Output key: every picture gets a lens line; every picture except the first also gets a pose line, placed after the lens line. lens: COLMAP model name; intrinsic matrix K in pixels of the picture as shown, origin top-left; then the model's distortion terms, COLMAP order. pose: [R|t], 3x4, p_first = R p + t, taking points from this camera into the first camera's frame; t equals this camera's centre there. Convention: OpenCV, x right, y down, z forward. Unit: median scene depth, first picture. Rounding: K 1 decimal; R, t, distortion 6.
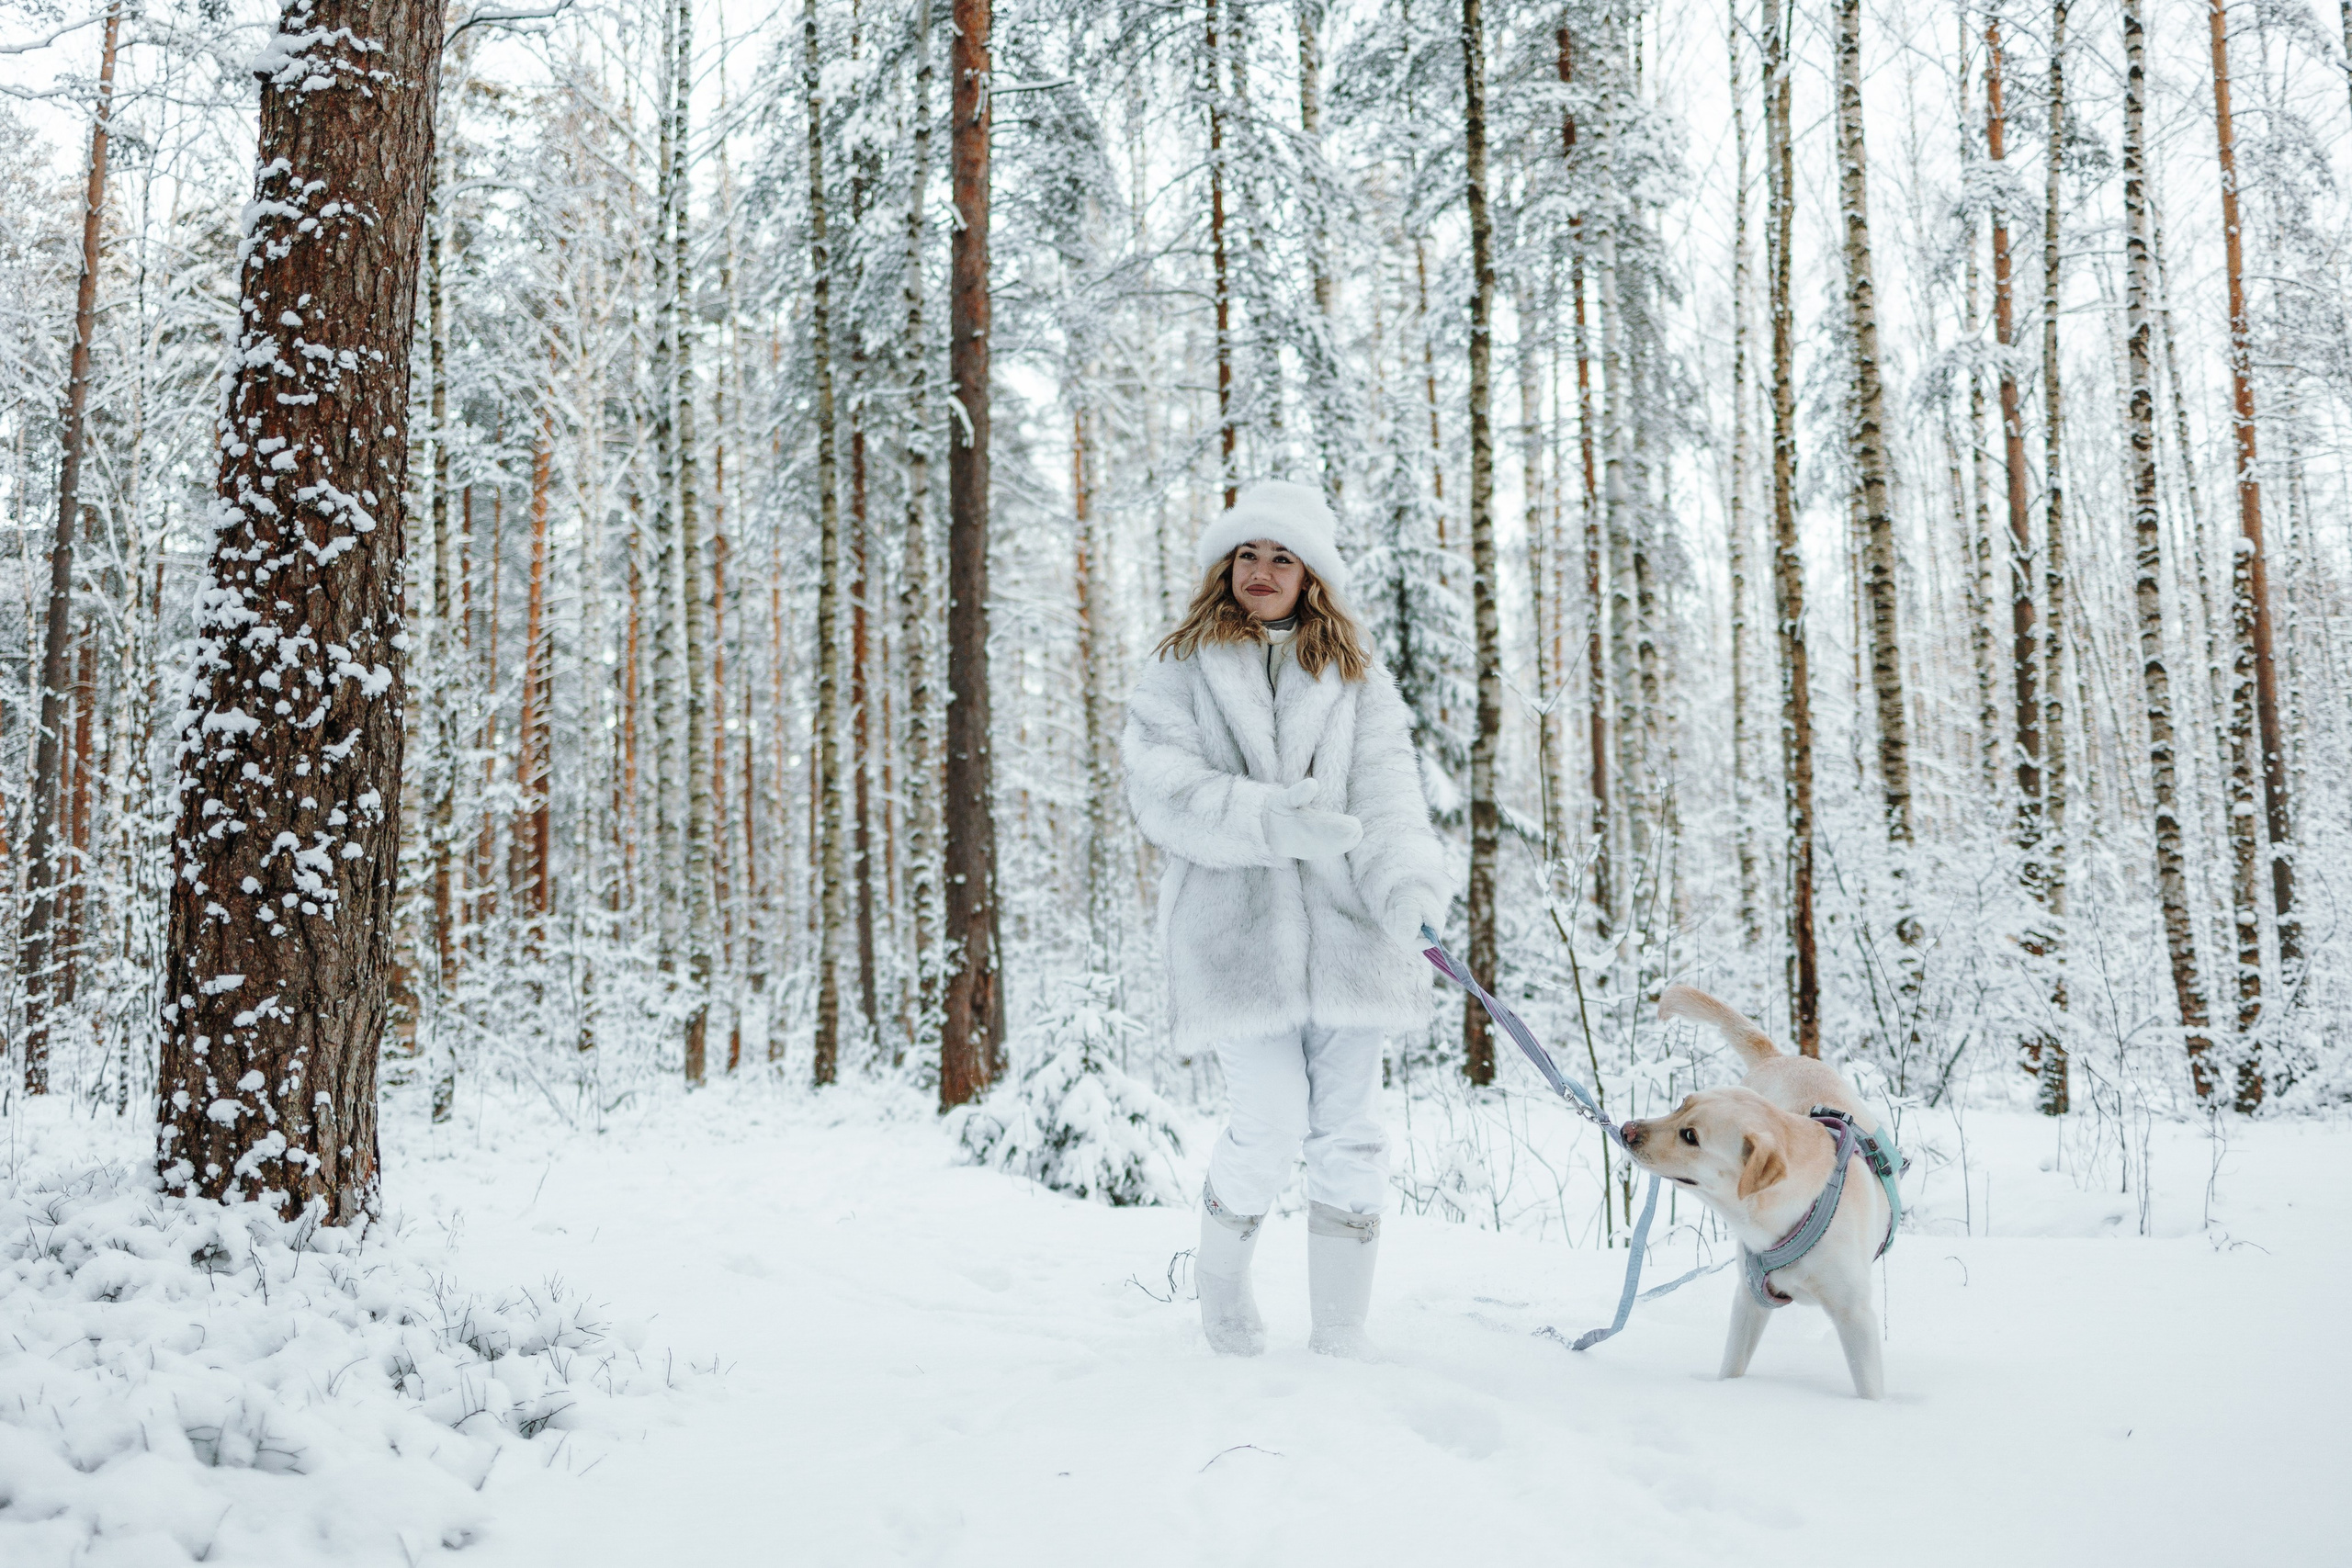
lens RADIAL K [[2259.6, 0, 1176.0], [0, 2259.6, 784.0], [0, 0, 1]] dist [-0.009445, 0.015275]
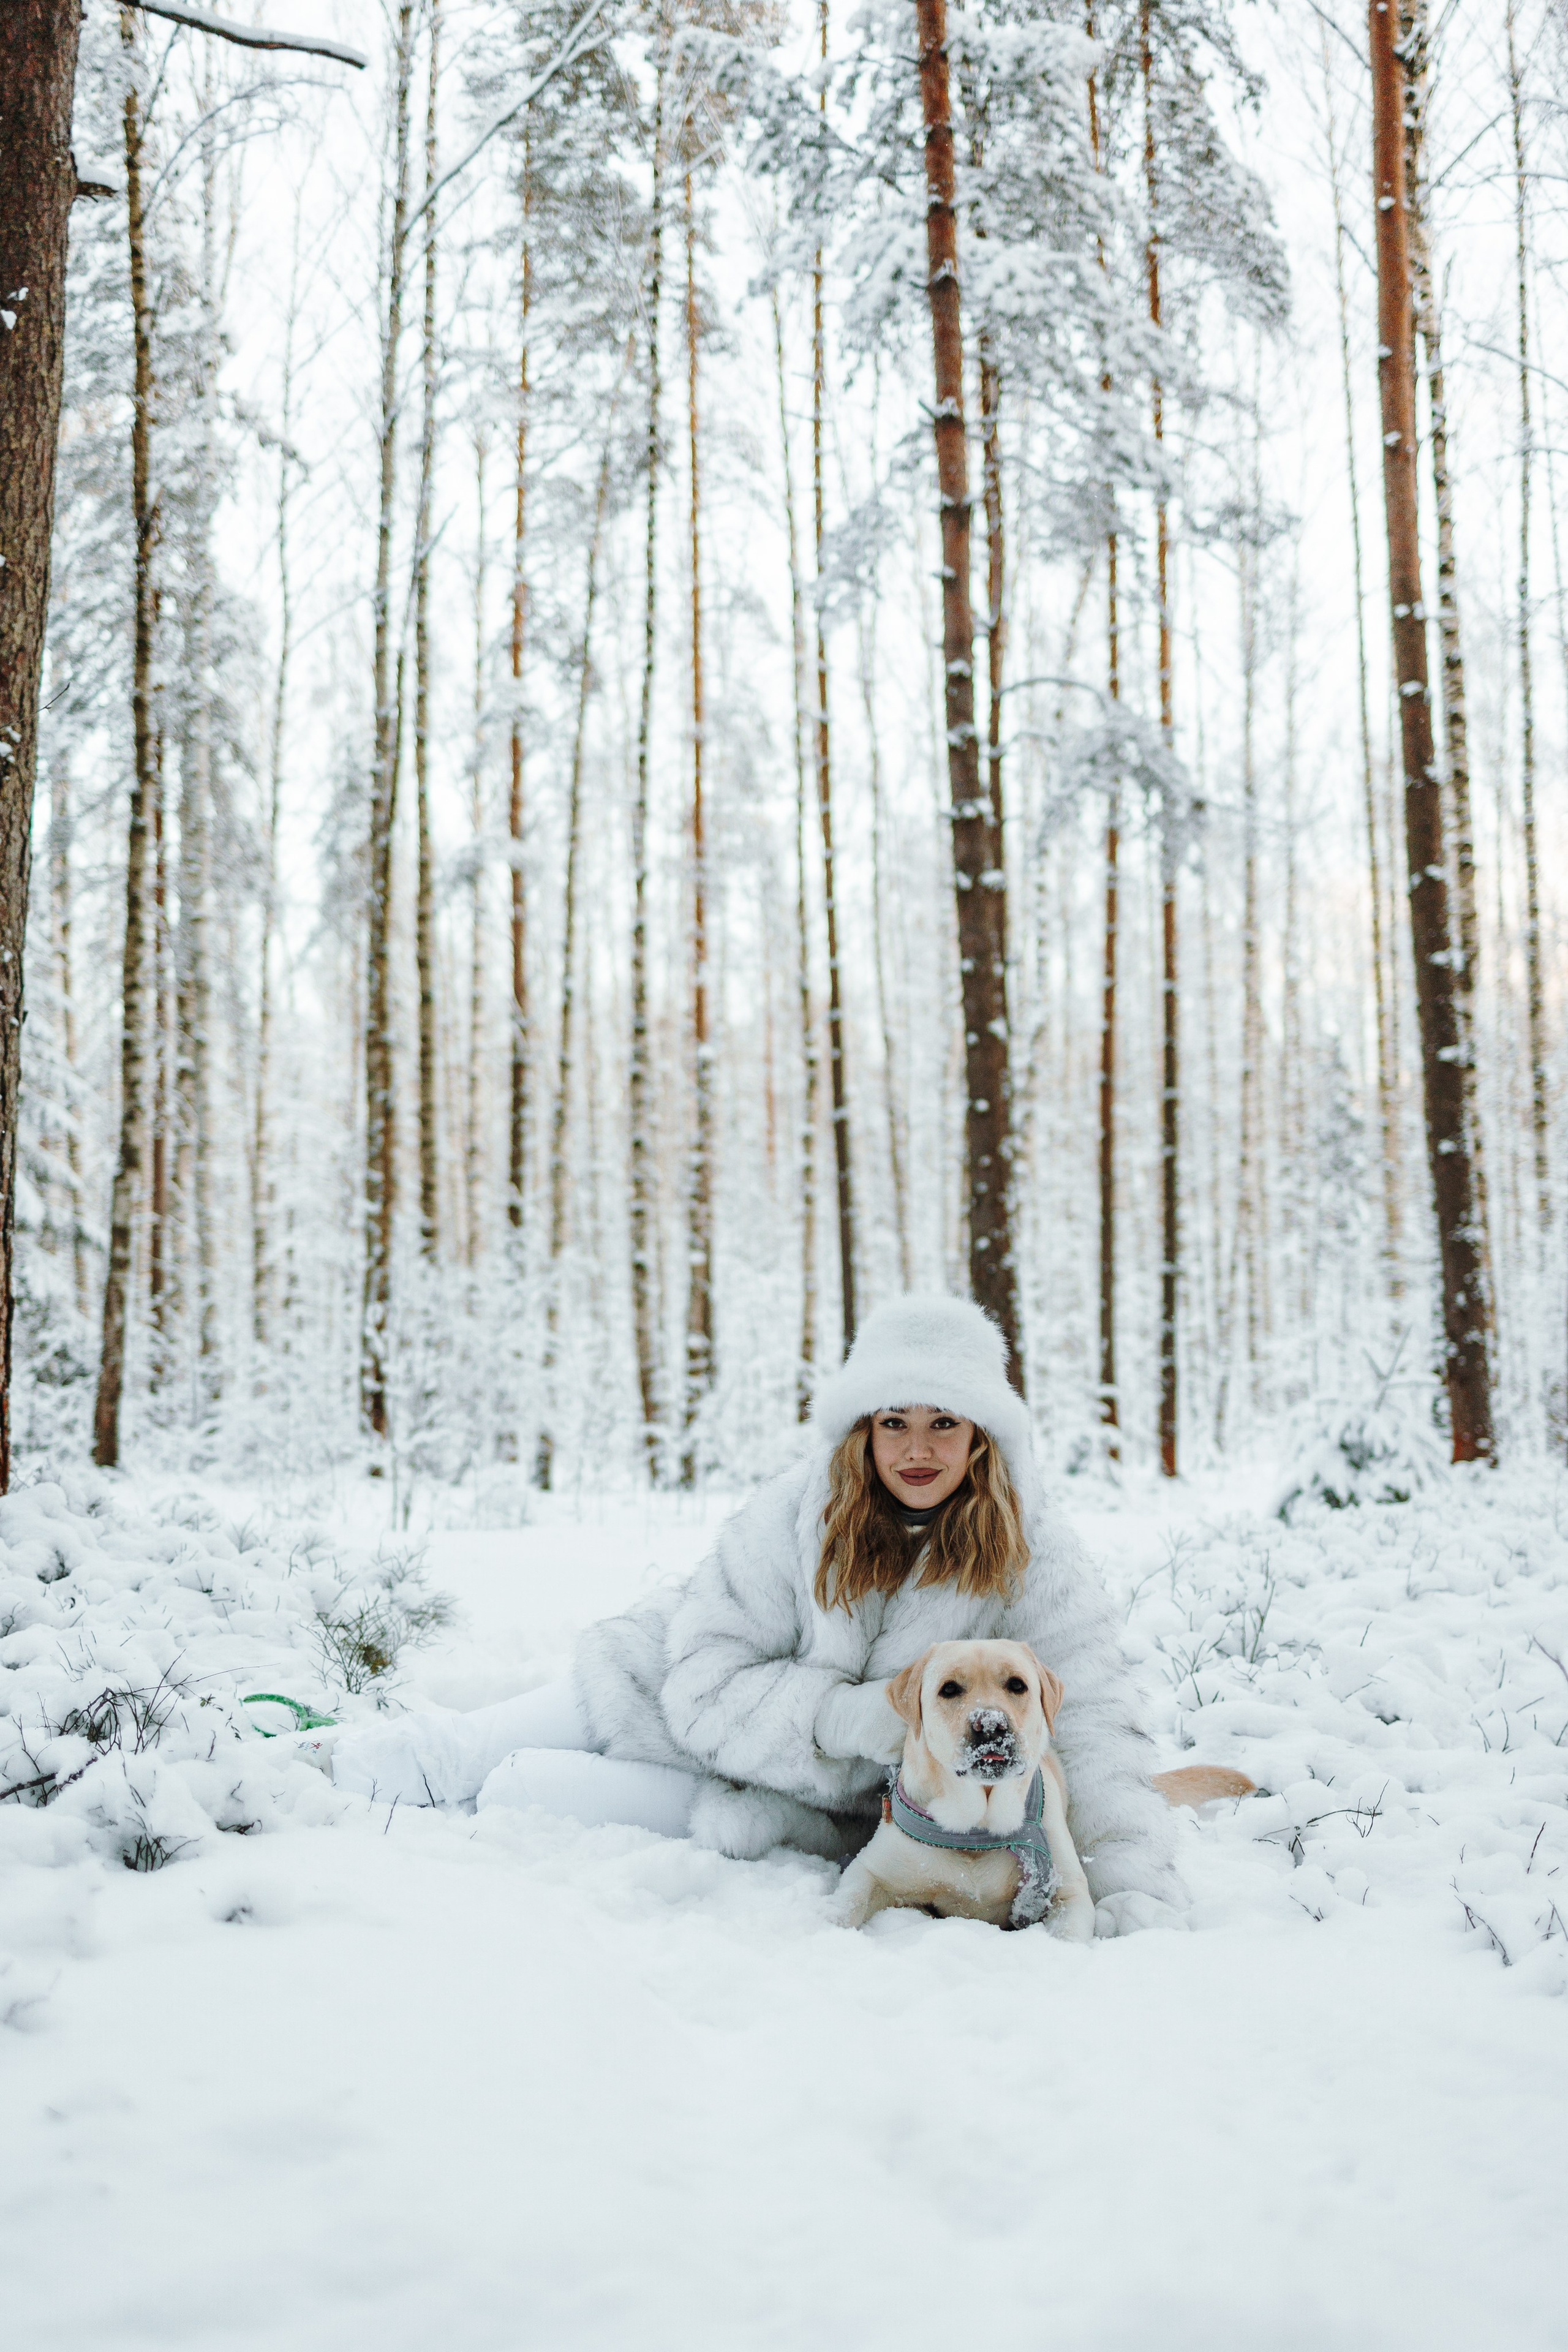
lens RADIAL K [[2311.7, 0, 782.3], [0, 2311.7, 1225.2], [0, 0, 1]] dist [-0.053575, 0.003323]
pose [[0.876222, 0.051587, 0.479138, -0.558623], [-0.060060, 0.998192, 0.002363, -0.066010], [-0.478150, -0.030847, 0.877736, -0.881655]]
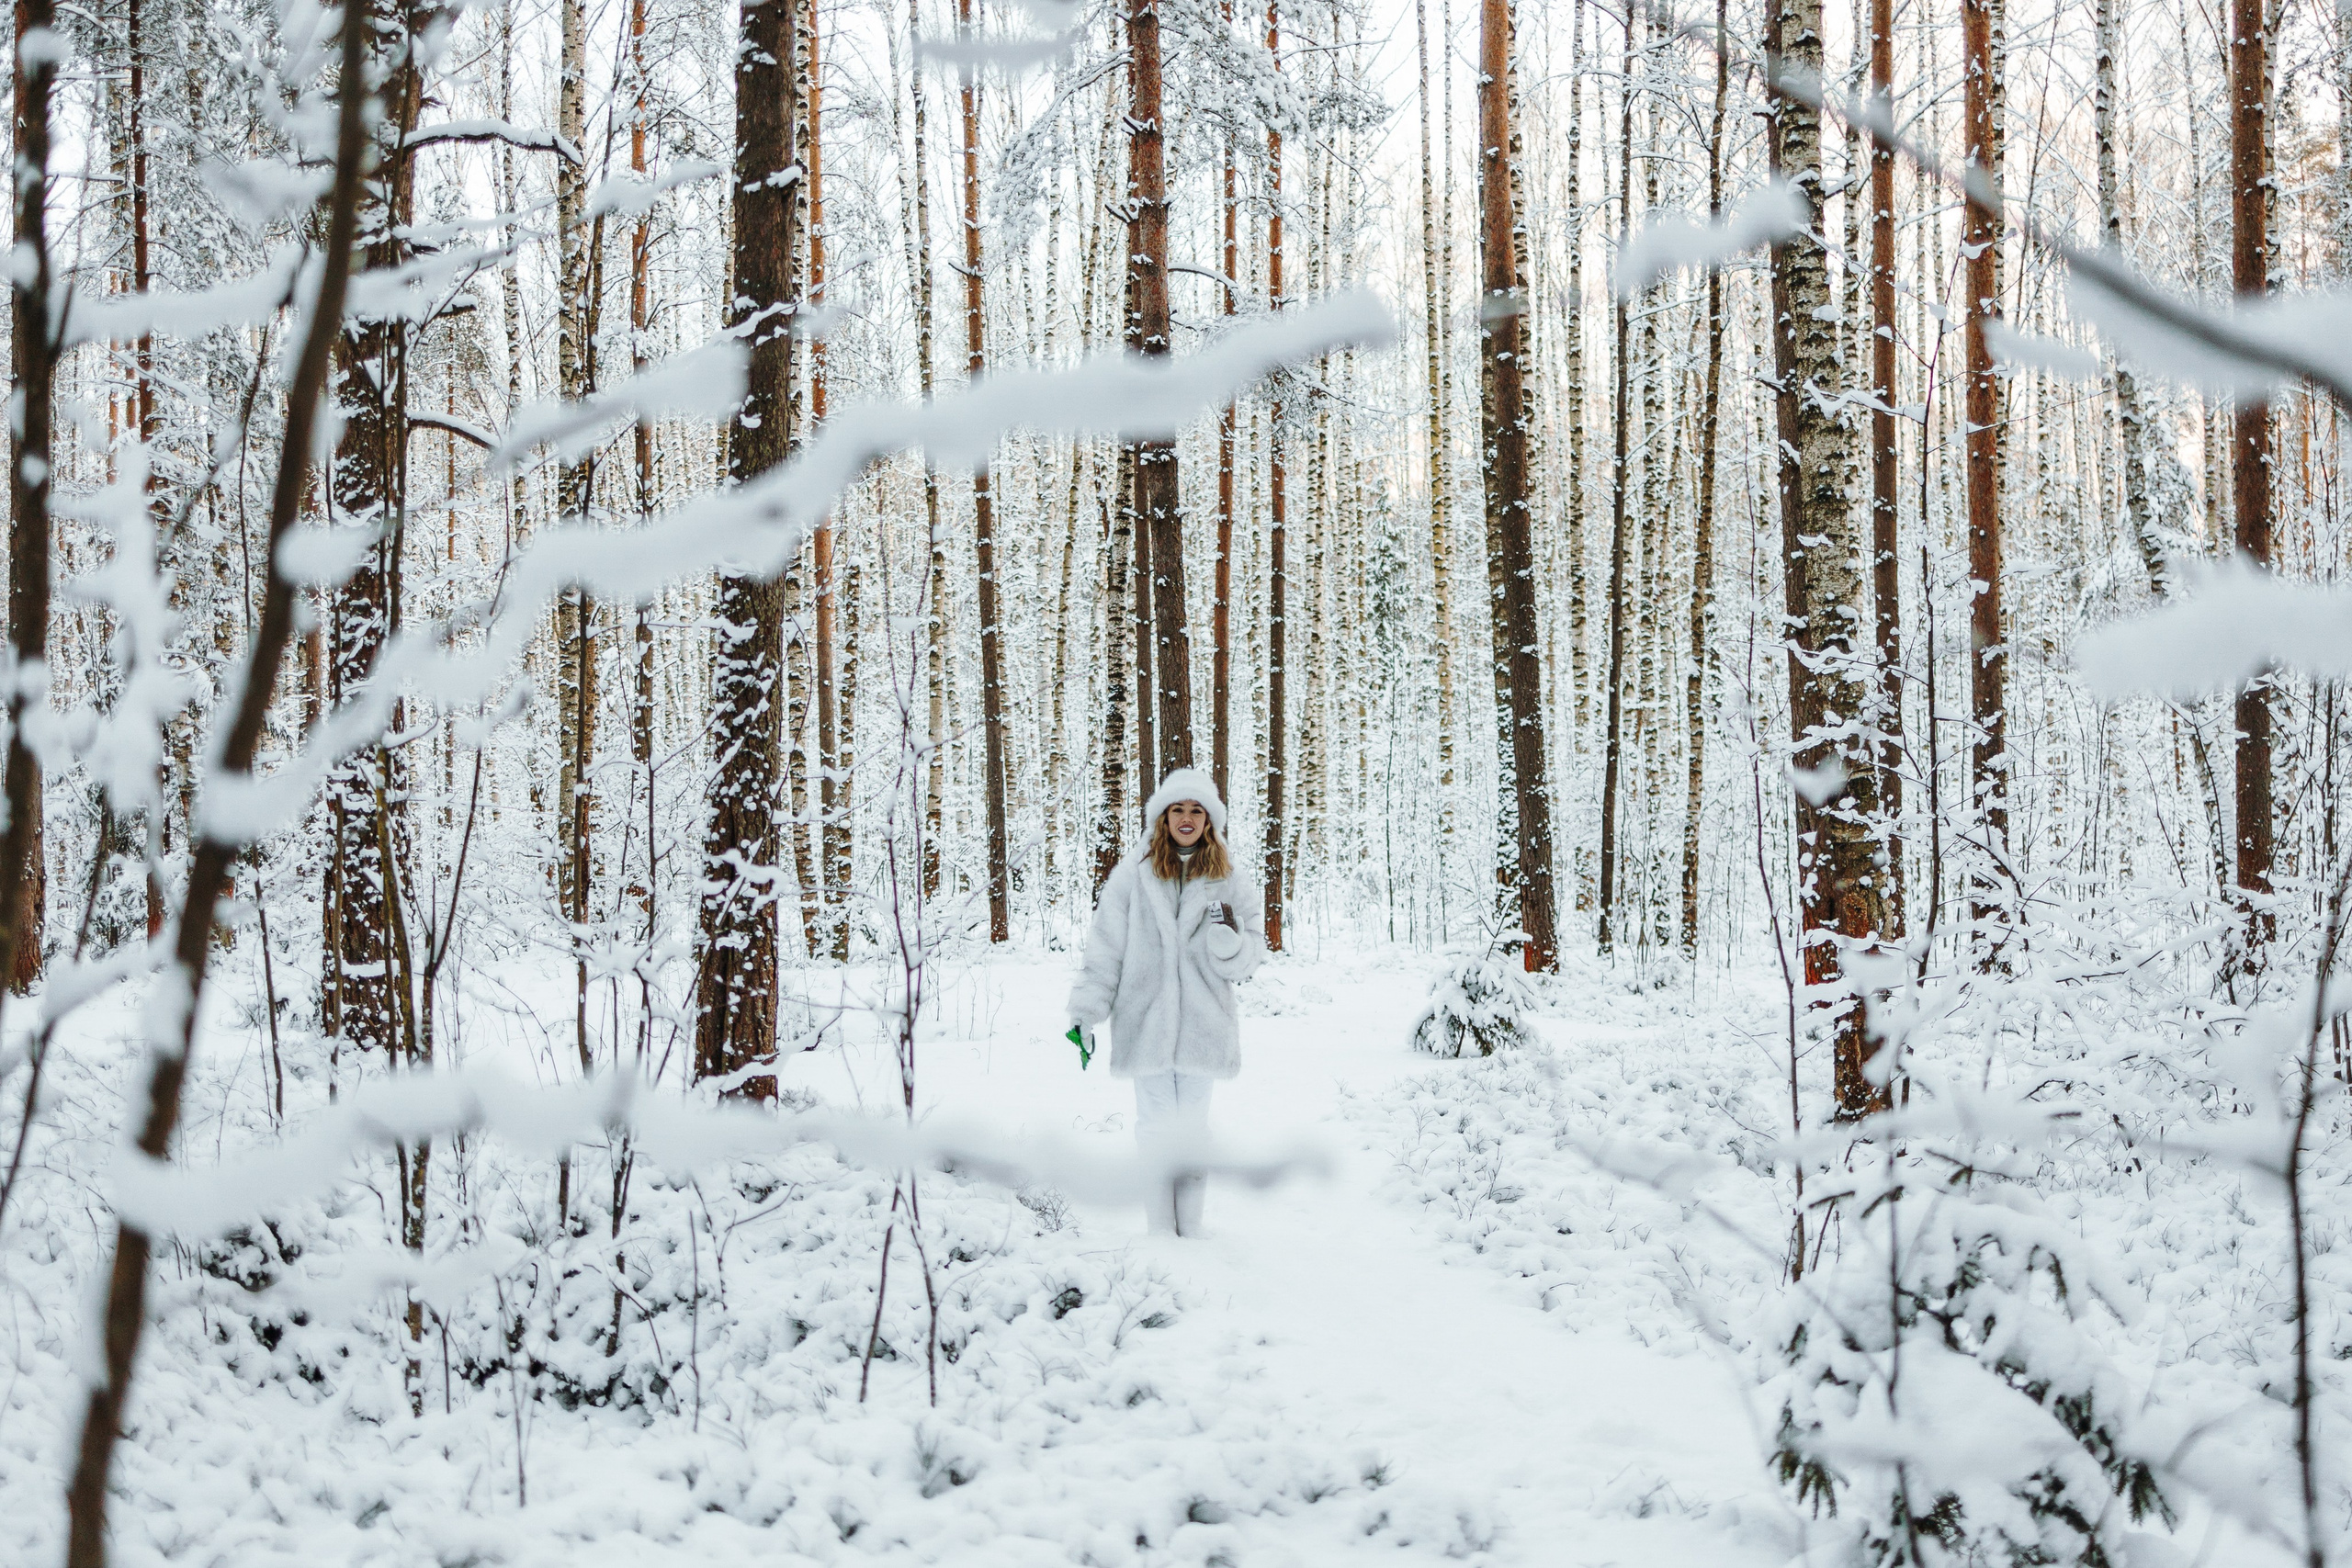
lens RADIAL K [[2259.6, 0, 1176.0], [0, 2259.6, 784.0], [0, 0, 1]] dist [-0.009445, 0.015275]
pose [[0.794669, 0.024592, 0.606544, -1.161259], [-0.070303, 0.996184, 0.051718, -0.275115], [-0.602958, -0.083740, 0.793366, -1.351441]]
